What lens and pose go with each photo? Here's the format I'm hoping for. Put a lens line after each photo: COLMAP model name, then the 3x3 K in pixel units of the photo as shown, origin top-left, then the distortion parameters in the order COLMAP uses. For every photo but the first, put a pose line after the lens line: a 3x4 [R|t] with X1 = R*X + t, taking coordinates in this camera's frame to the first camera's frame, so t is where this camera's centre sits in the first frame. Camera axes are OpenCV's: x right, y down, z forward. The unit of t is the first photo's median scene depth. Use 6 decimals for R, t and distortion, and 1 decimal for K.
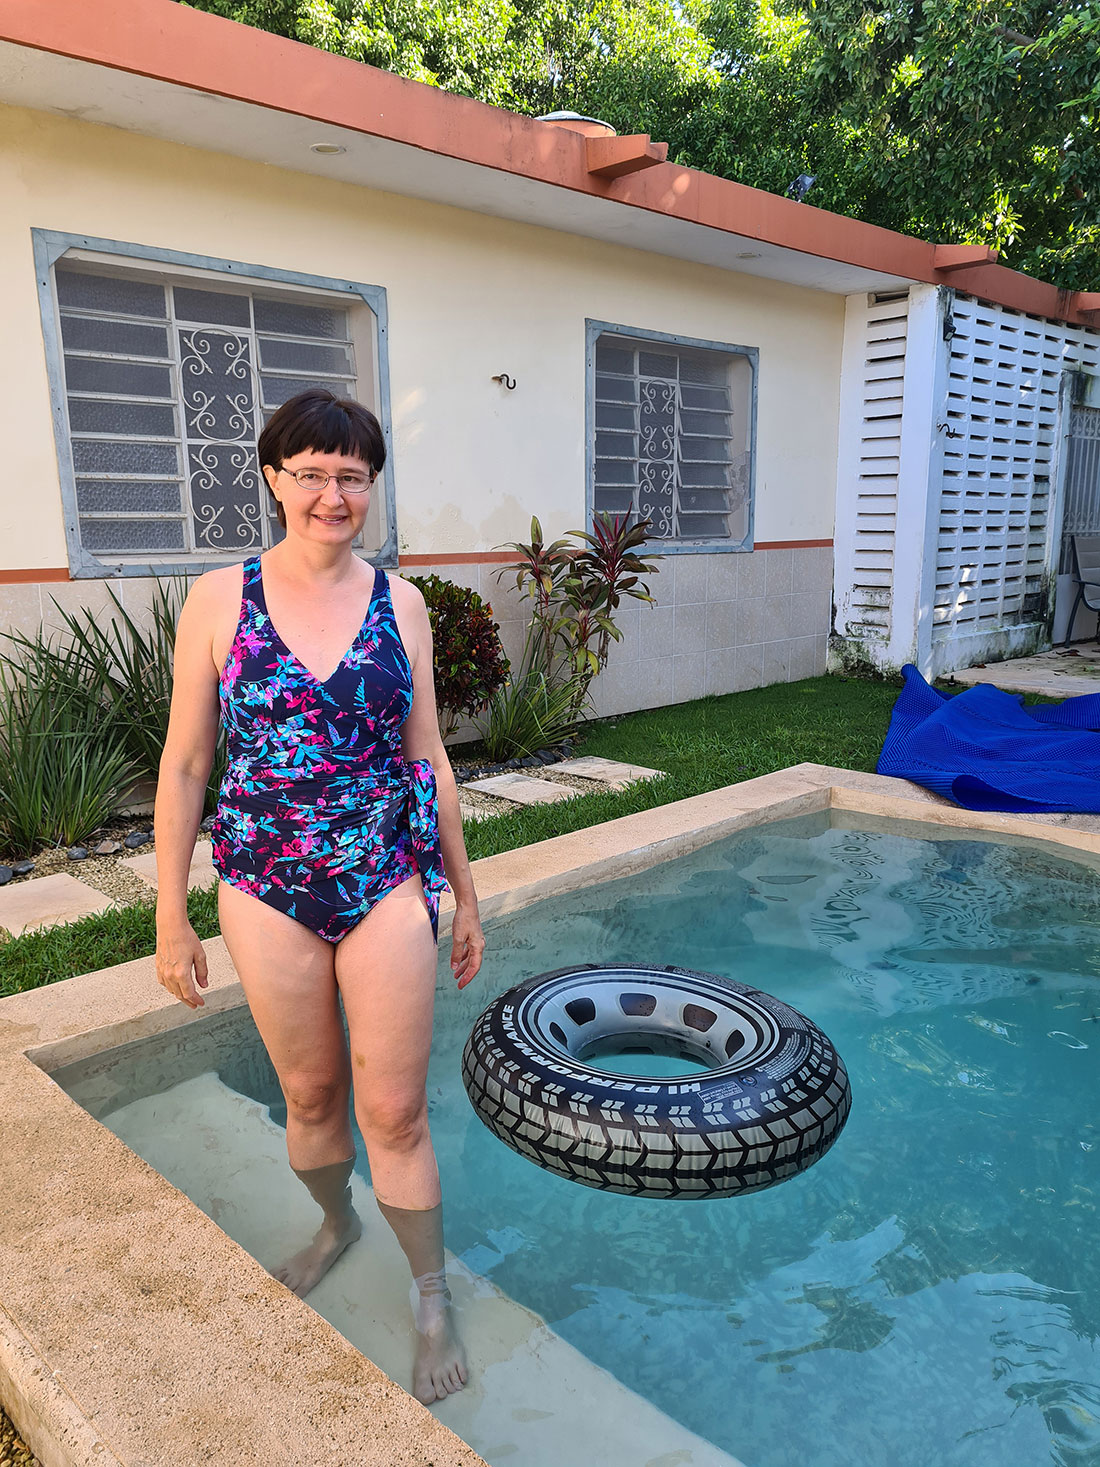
lens RADIAL K [[1104.1, 0, 547.5], [0, 1104.1, 738.3], [0, 0, 1]] dist [0.057945, -0.044128]
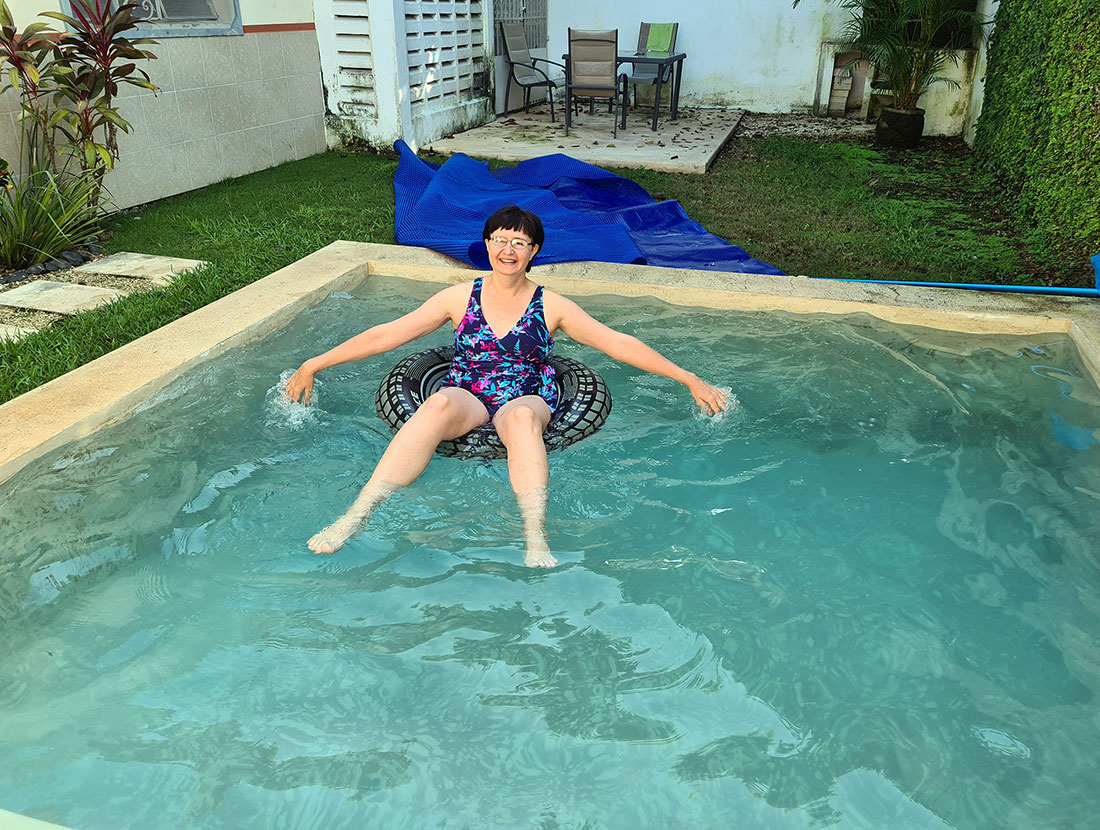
lens RADIAL K [[865.6, 0, 566.7], [0, 865.6, 405.3], [0, 0, 1]] dist [0.063359, -0.055004]
pose [[0.862015, -0.198085, 0.466575, -0.012427], [0.081440, 0.962645, 0.258229, -0.021890], [-0.500297, -0.184599, 0.845947, 0.078119]]
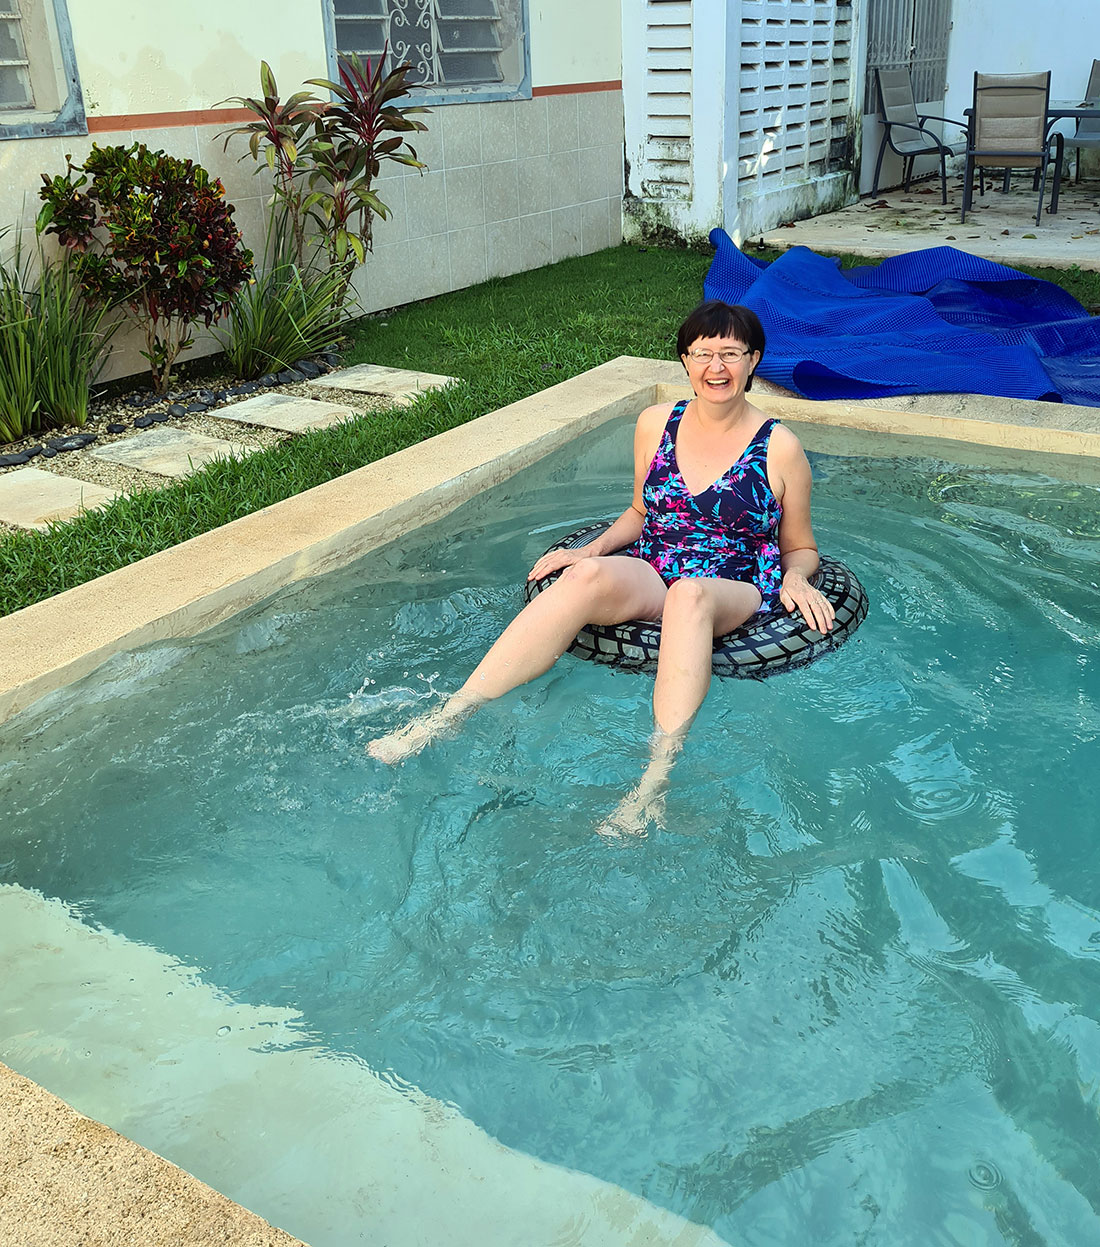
lens RADIAL K [[1282.4, 0, 564.5], [0, 1282.4, 485.6], [0, 0, 1]] dist [0.045573, 0.000000]
pose [[0.973834, -0.091972, 0.207818, -0.020529], [0.064495, 0.988699, 0.135335, -0.013074], [-0.217916, -0.118391, 0.968760, 0.031736]]
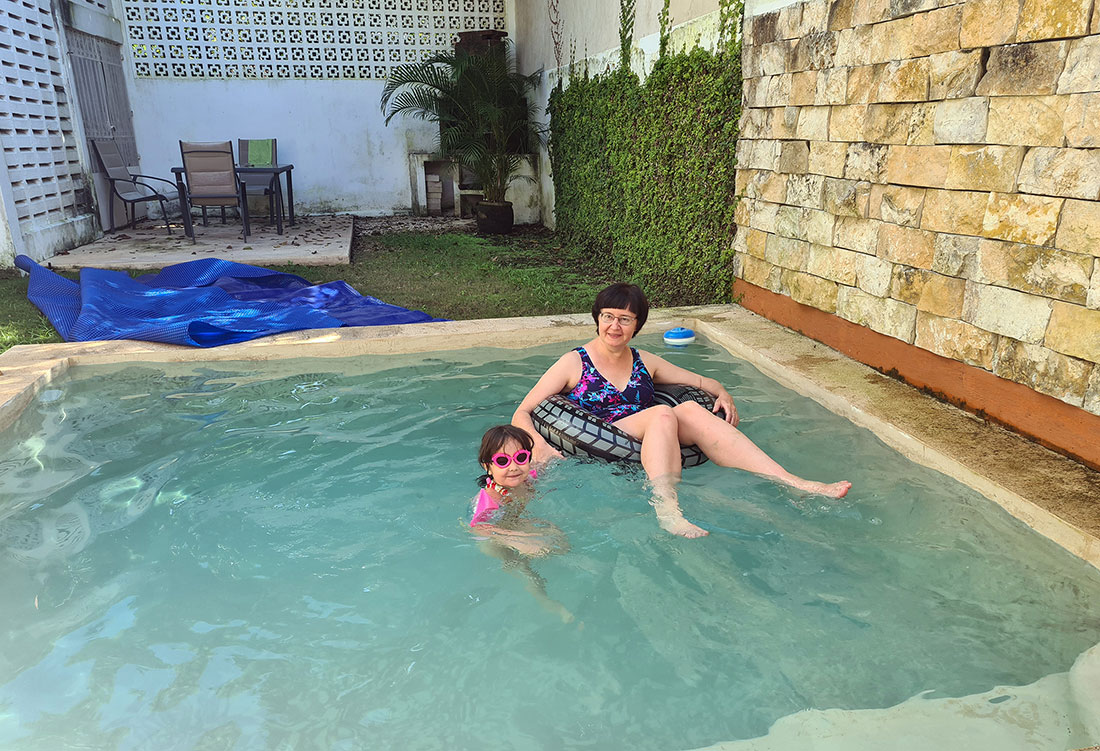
lens RADIAL K [[851.8, 0, 546.2], [0, 851.8, 424.0], [0, 0, 1]] dist [0.059574, -0.049995]
pose [[0.539212, -0.270137, 0.797669, -0.140831], [0.173290, 0.962480, 0.208811, 0.007467], [-0.824148, 0.025635, 0.565793, 0.094731]]
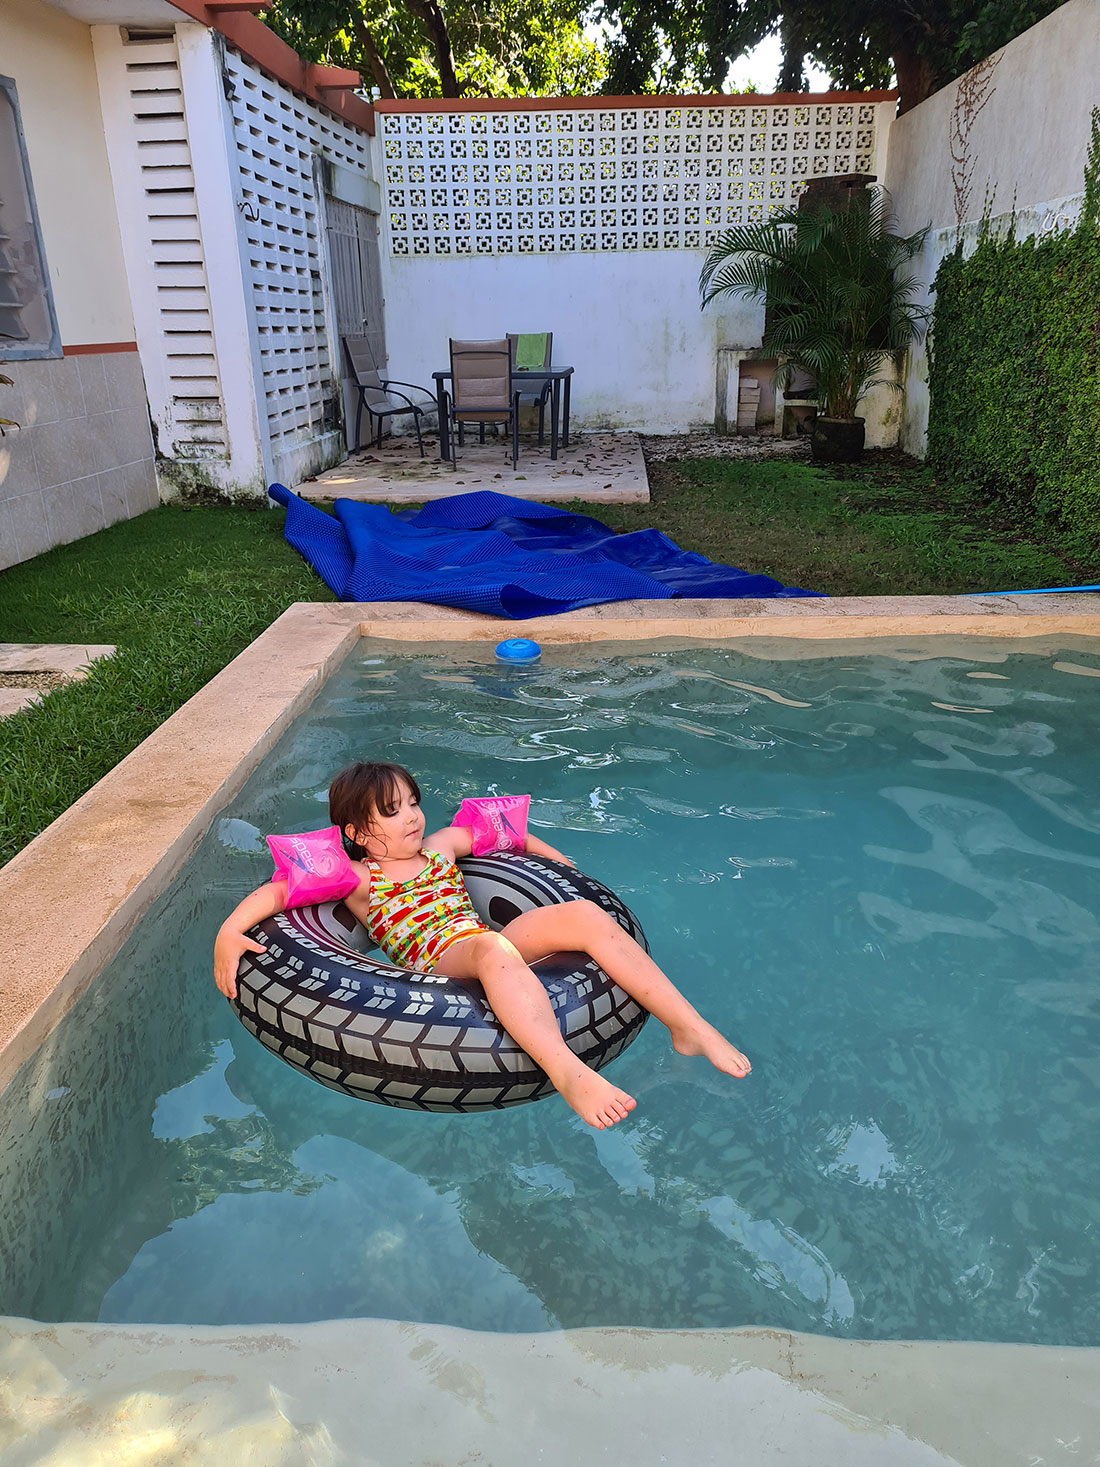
lens RADIAL K [[1104.1, 0, 533.9], [0, 1104.1, 754.6], [0, 0, 1]] dist [0.057945, -0.044128]
pose [[0.737794, -0.252643, 0.625964, -0.168106], [0.145719, 0.965064, 0.217755, -0.020860], [-0.659110, -0.069444, 0.748834, 0.172926]]
